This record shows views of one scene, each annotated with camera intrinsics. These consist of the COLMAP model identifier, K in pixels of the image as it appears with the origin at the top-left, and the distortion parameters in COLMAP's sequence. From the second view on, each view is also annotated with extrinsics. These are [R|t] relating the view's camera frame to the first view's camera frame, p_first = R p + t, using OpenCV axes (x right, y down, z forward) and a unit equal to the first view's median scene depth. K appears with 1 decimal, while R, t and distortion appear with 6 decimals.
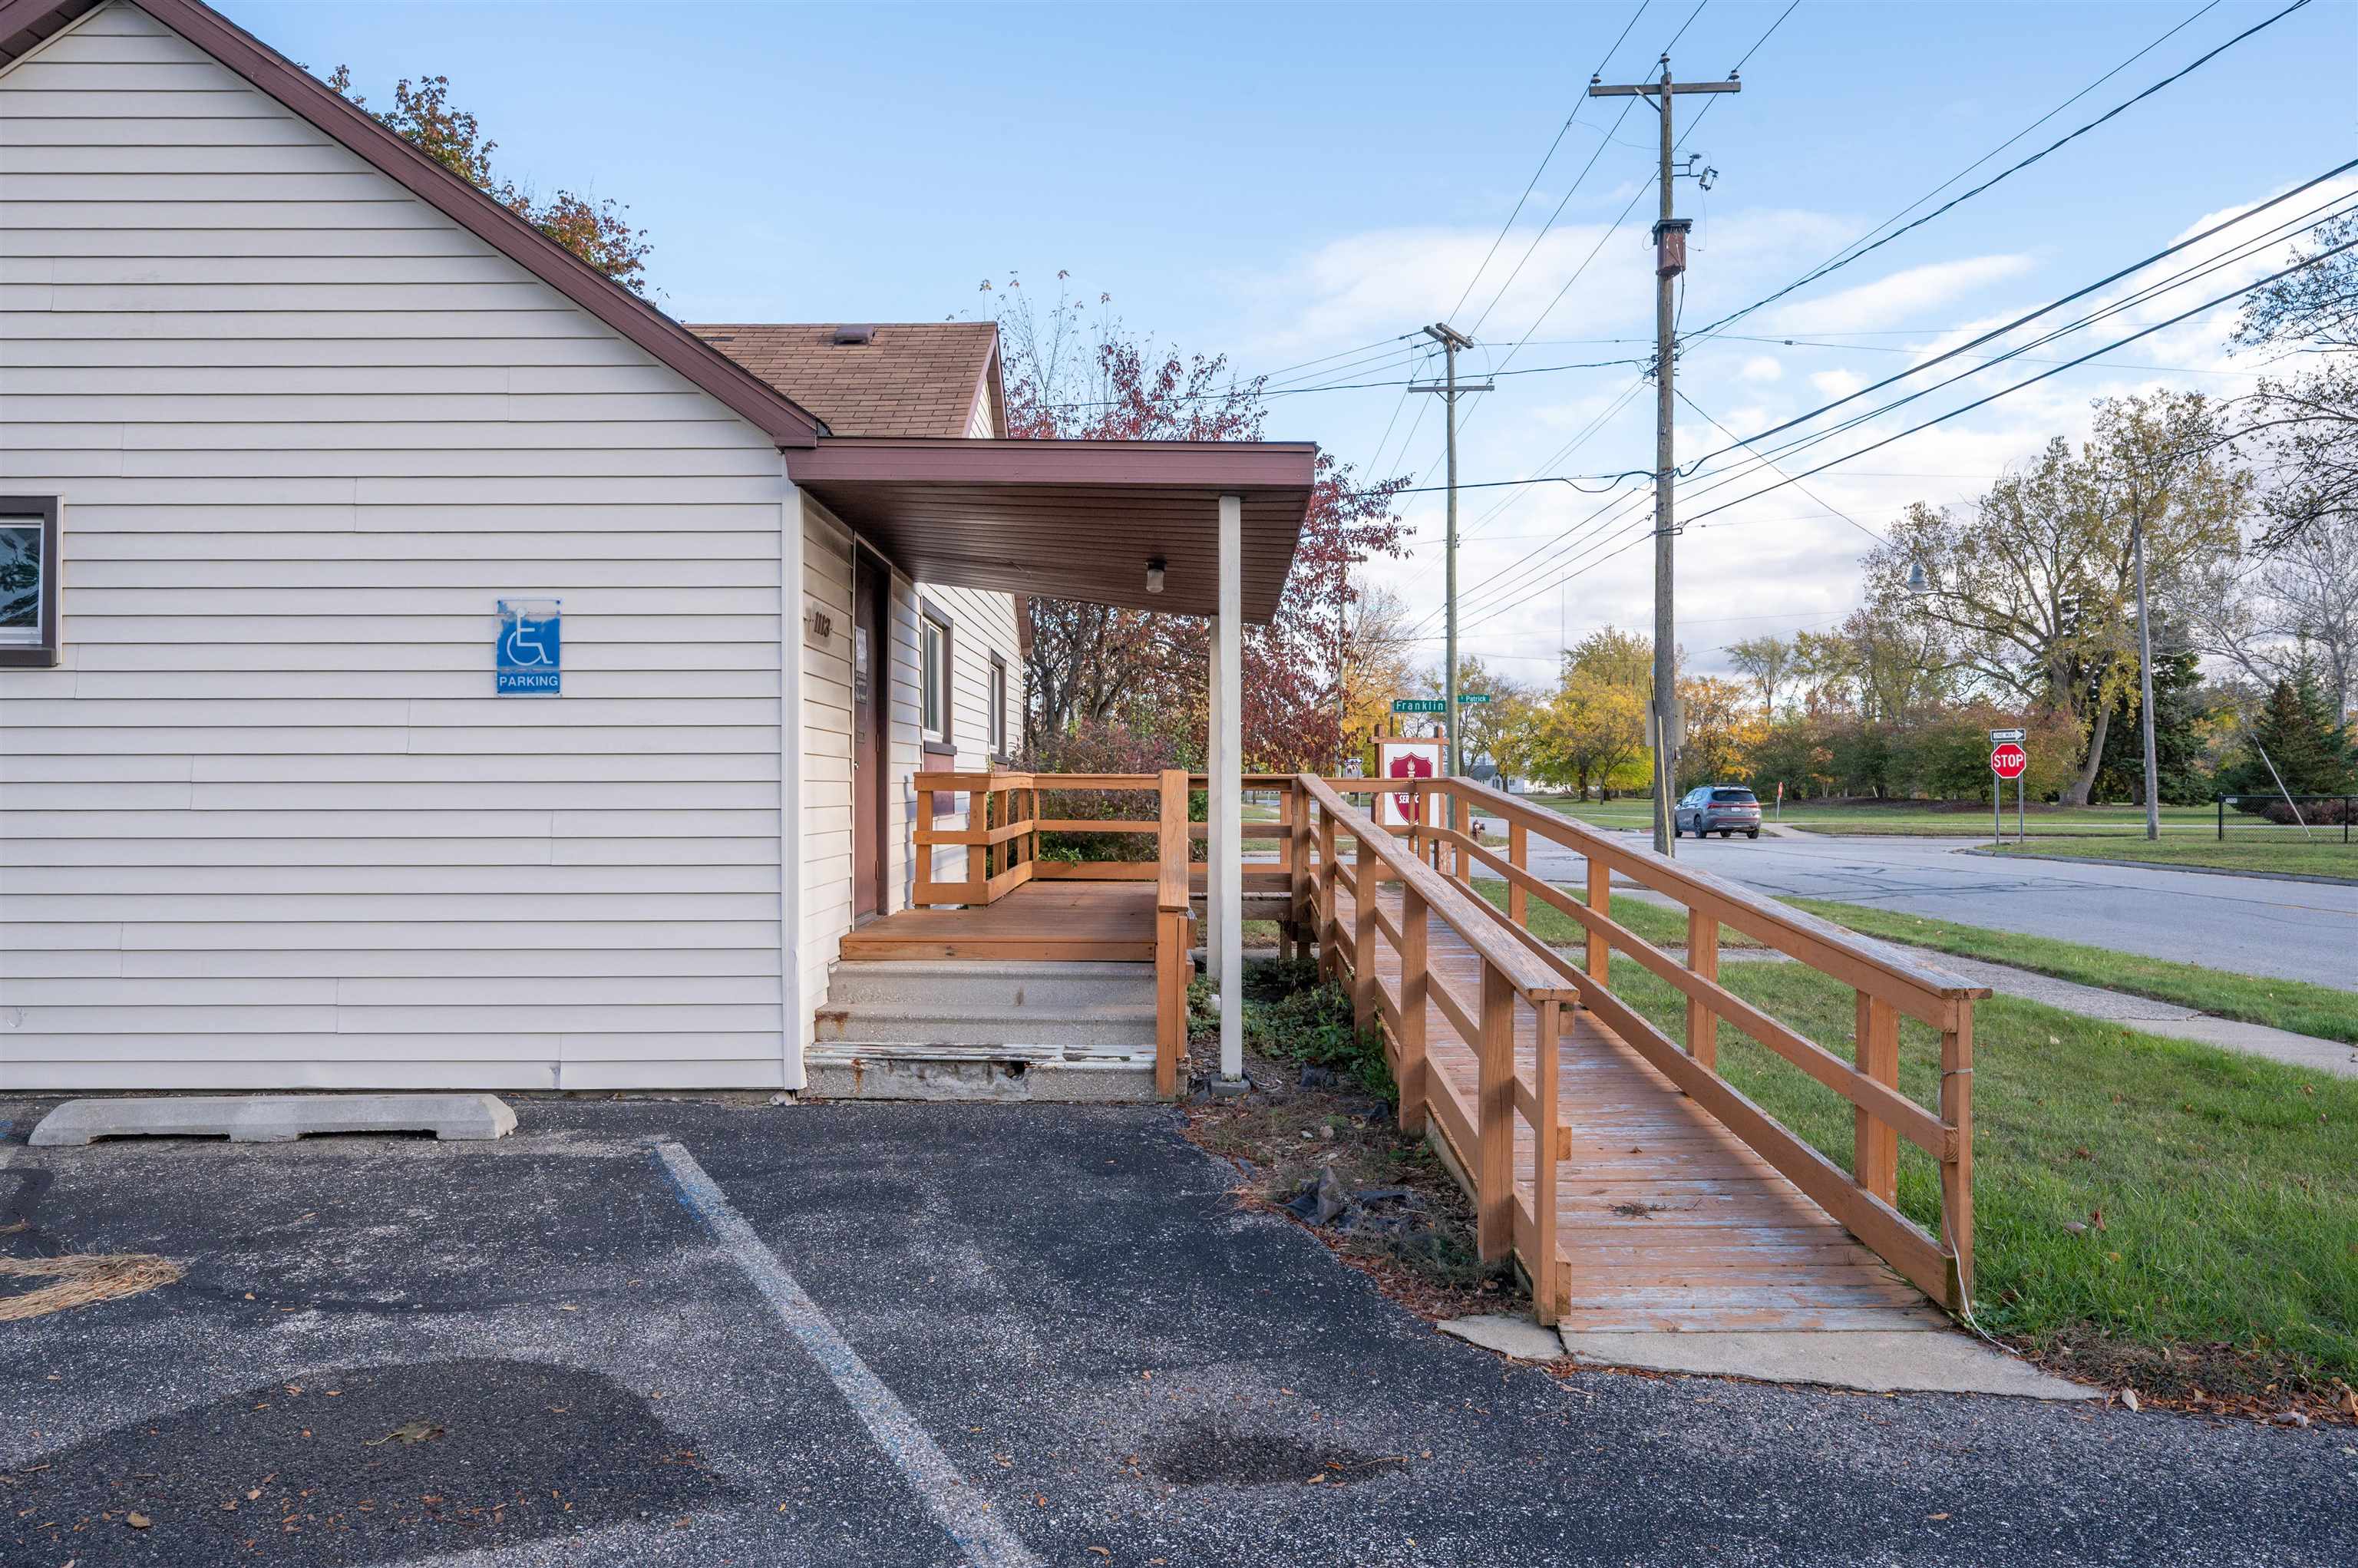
lens RADIAL K [[1544.1, 0, 1169.6], [0, 1544.1, 771.5], [0, 0, 1]] dist [-0.002464, -0.000032]
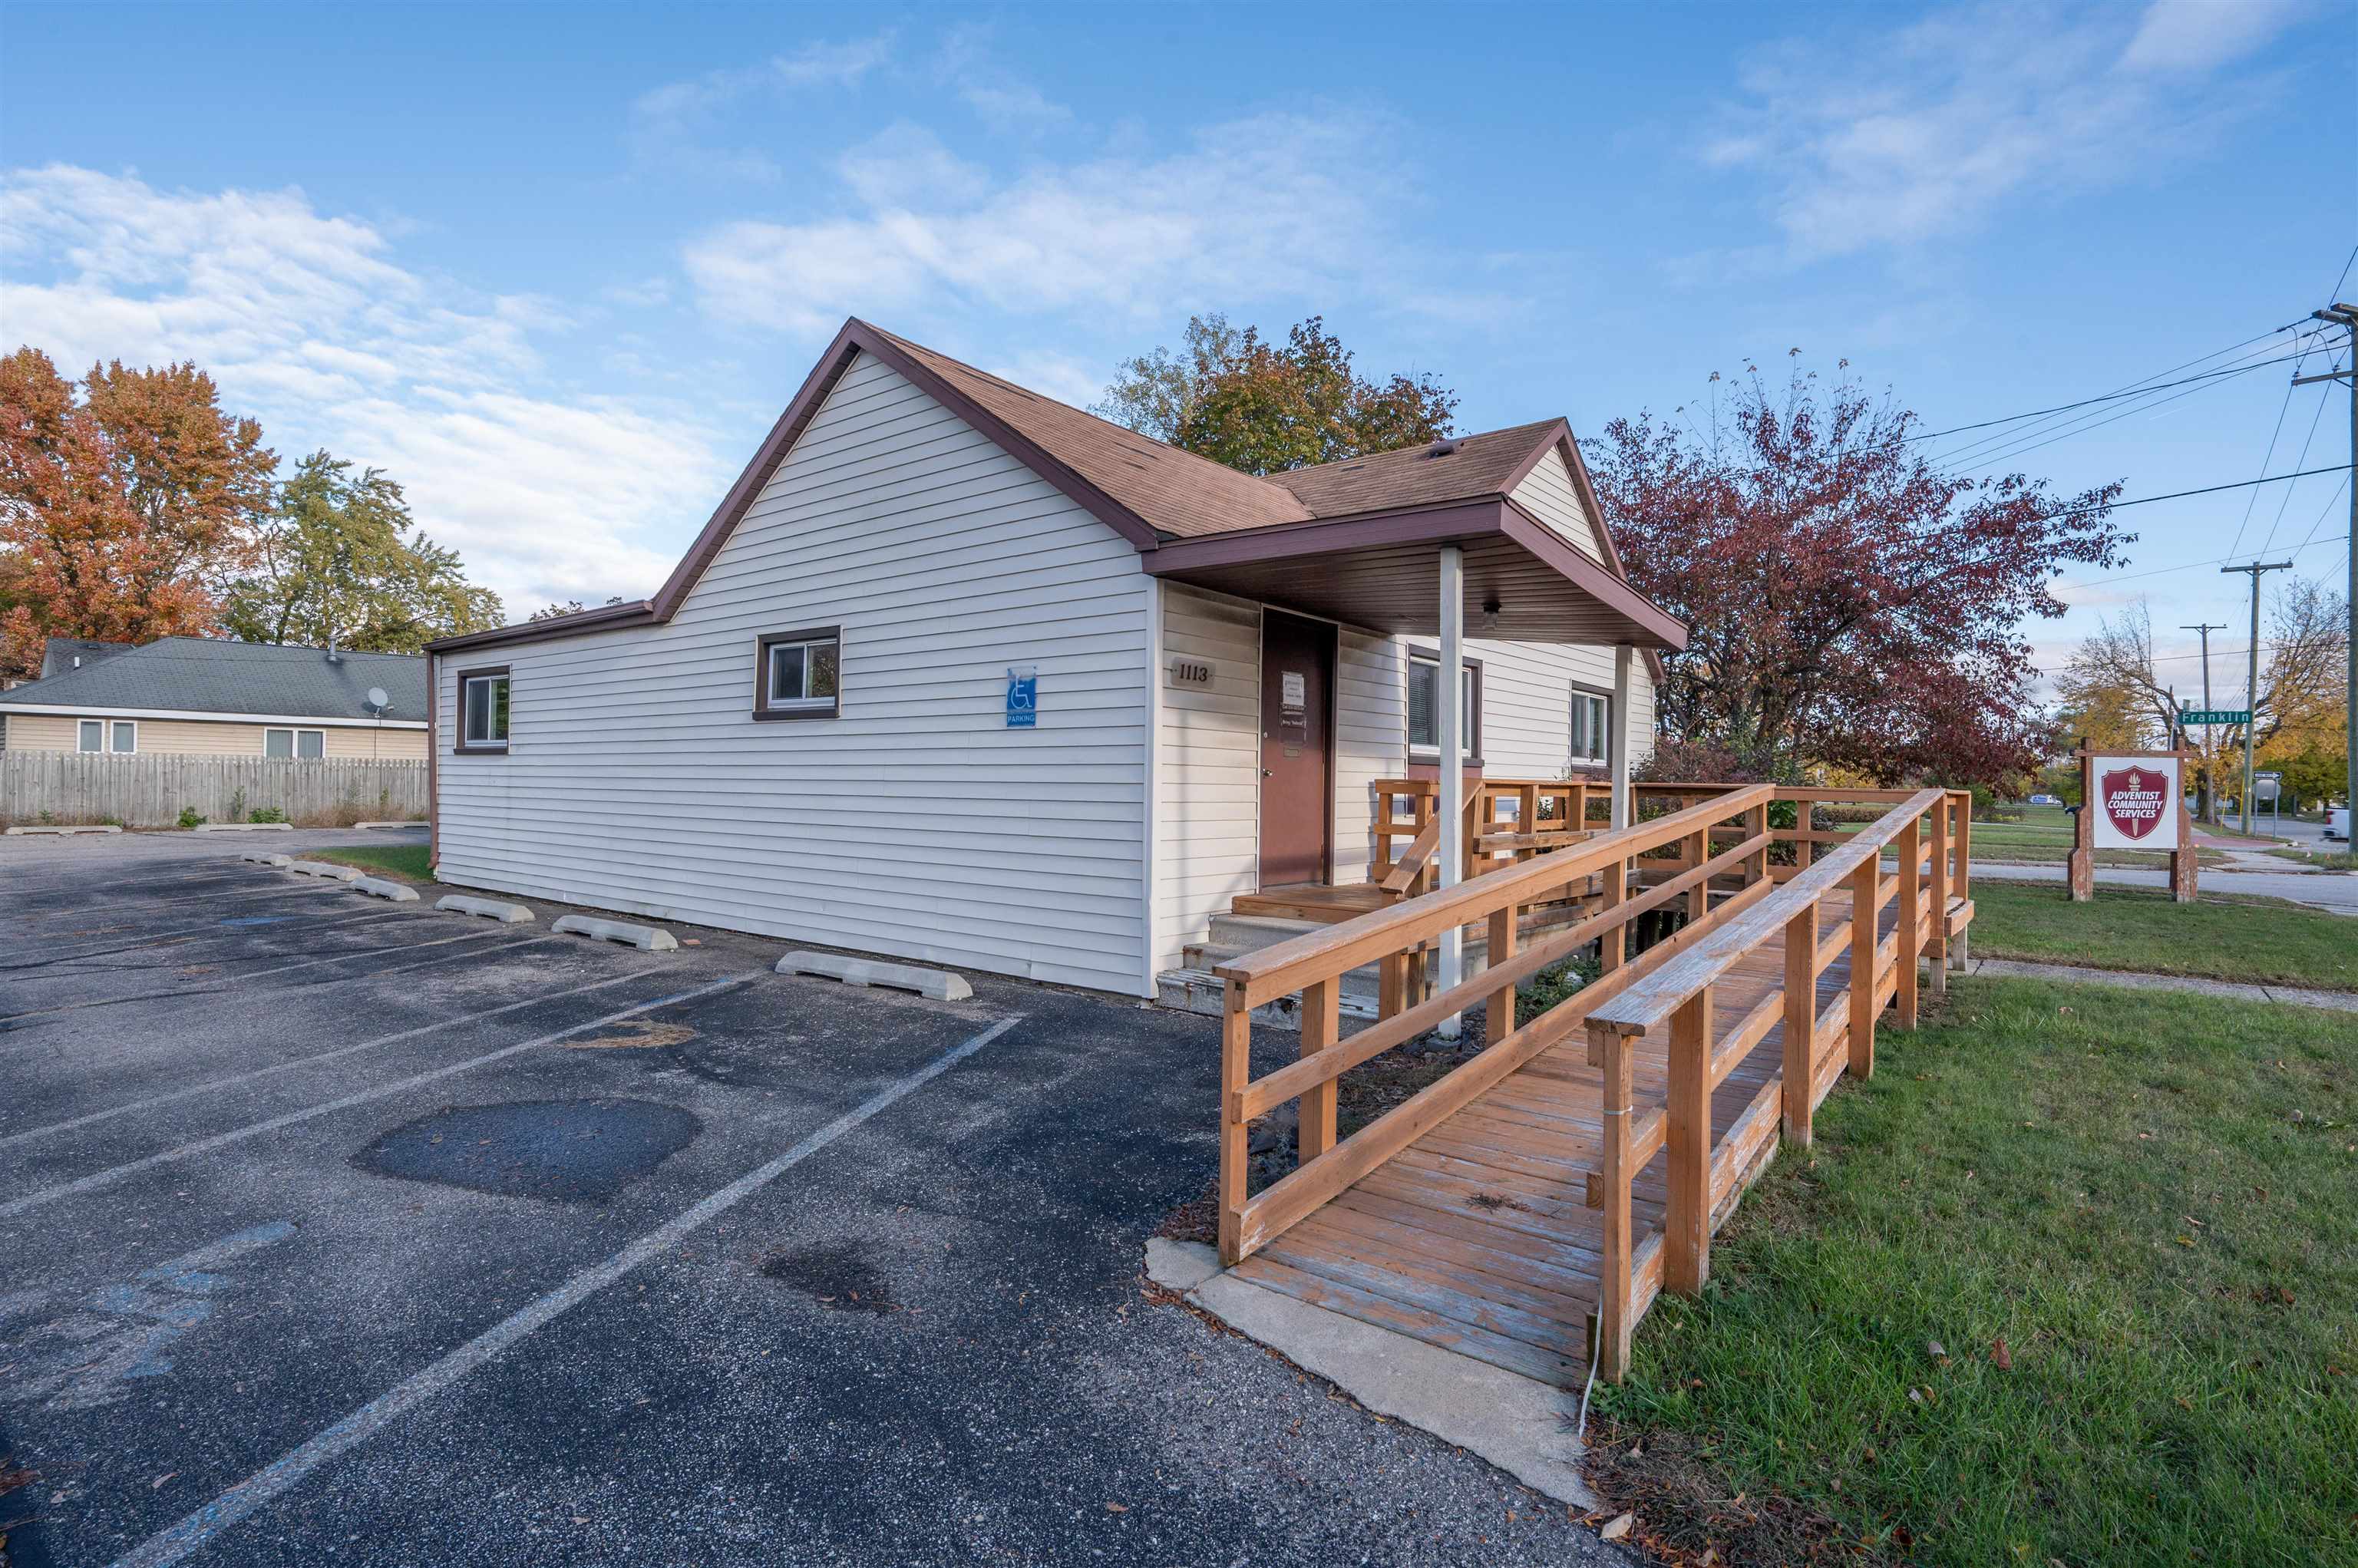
lens RADIAL K [[1138.5, 0, 1175.2], [0, 1138.5, 777.7], [0, 0, 1]] dist [0.000616, -0.001132]
pose [[0.774844, 0.006713, -0.632117, 0.451955], [-0.008423, 0.999964, 0.000295, 0.000275], [0.632097, 0.005096, 0.774873, 0.198492]]
